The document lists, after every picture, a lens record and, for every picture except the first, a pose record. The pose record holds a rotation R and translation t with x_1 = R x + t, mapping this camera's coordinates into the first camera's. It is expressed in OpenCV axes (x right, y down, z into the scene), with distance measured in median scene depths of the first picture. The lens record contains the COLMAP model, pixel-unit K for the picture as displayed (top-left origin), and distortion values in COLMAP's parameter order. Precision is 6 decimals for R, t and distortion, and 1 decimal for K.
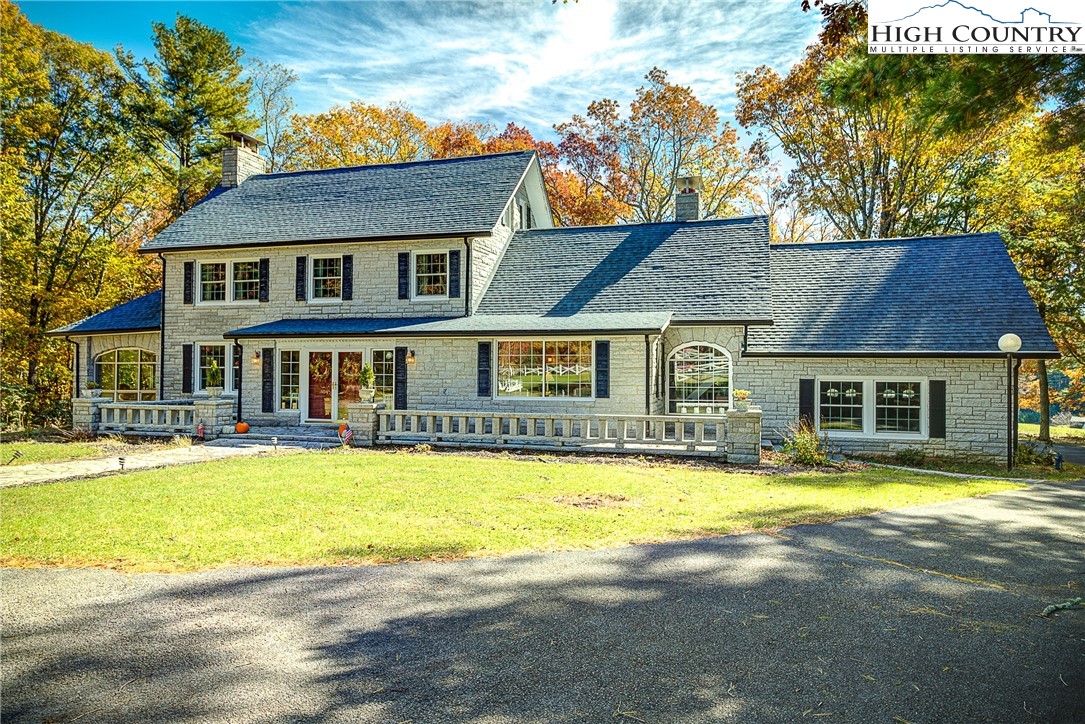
lens RADIAL K [[737.6, 0, 544.3], [0, 737.6, 355.4], [0, 0, 1]] dist [0.005433, 0.002511]
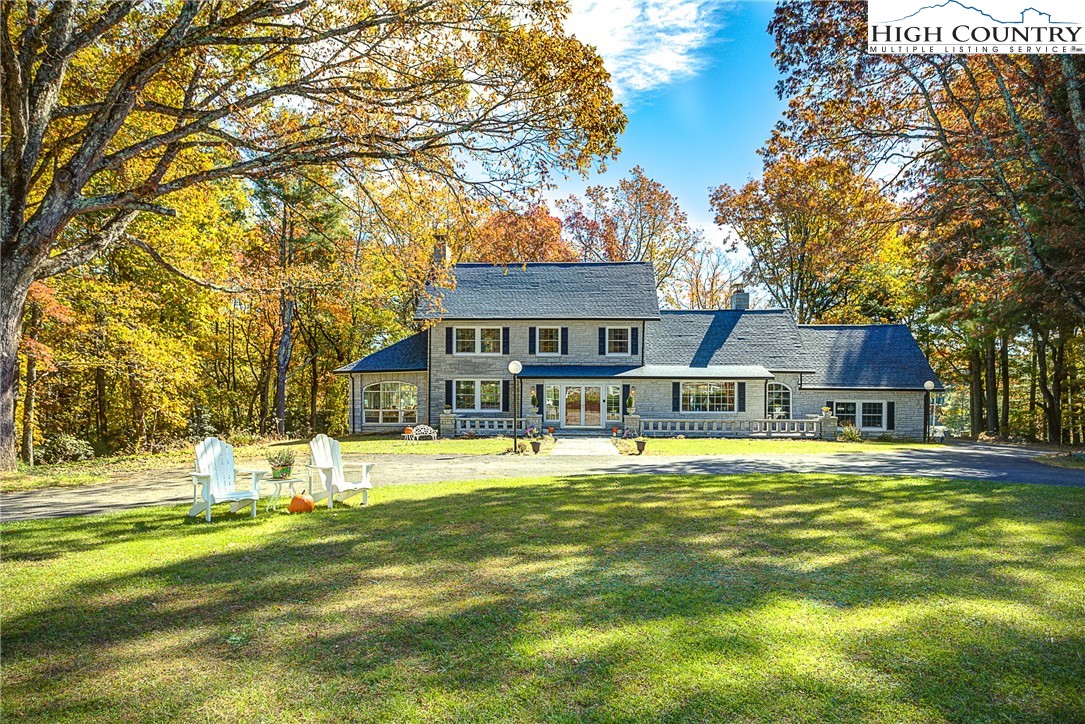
lens RADIAL K [[737.6, 0, 550.0], [0, 737.6, 387.2], [0, 0, 1]] dist [0.005433, 0.002511]
pose [[0.974659, -0.001075, 0.223695, -0.688889], [-0.004424, 0.999700, 0.024081, -0.042024], [-0.223654, -0.024461, 0.974362, -0.634955]]
